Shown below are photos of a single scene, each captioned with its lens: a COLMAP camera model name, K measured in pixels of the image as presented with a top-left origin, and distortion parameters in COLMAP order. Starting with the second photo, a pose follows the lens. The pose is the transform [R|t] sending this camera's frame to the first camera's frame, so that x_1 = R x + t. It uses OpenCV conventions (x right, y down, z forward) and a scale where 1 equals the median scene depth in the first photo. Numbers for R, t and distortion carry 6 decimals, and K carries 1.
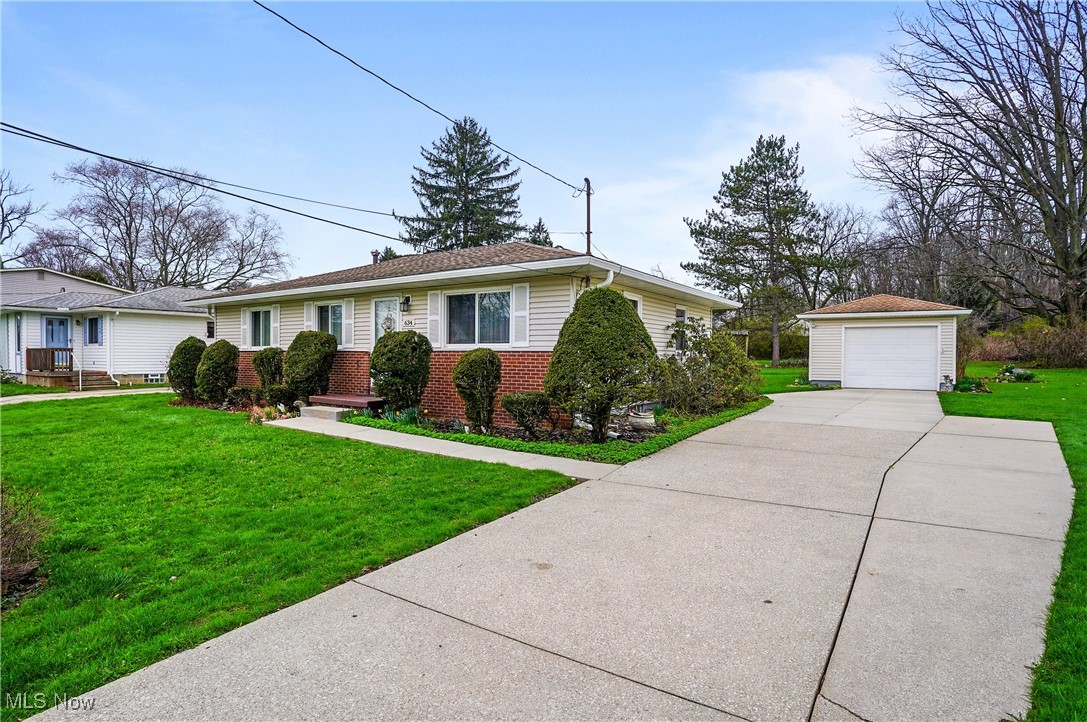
lens RADIAL K [[566.2, 0, 540.7], [0, 566.2, 360.3], [0, 0, 1]] dist [-0.034303, 0.005191]
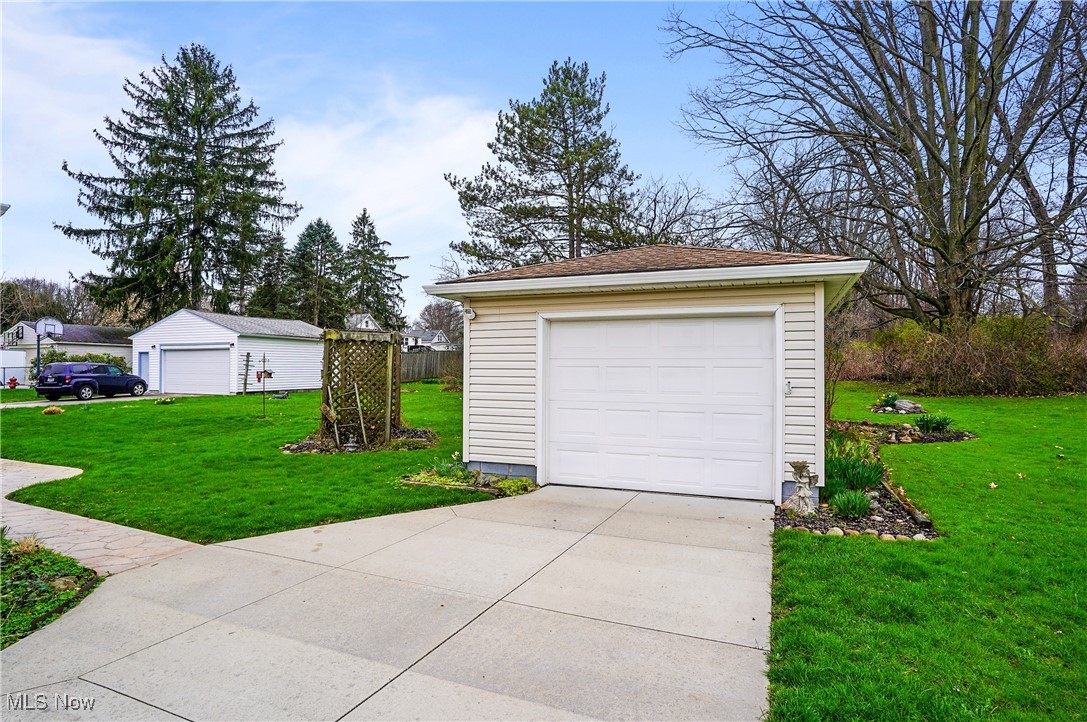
lens RADIAL K [[566.2, 0, 545.4], [0, 566.2, 361.8], [0, 0, 1]] dist [-0.034303, 0.005191]
pose [[0.979036, -0.002395, 0.203674, 0.230770], [0.006591, 0.999780, -0.019926, -0.012031], [-0.203582, 0.020851, 0.978836, 0.315898]]
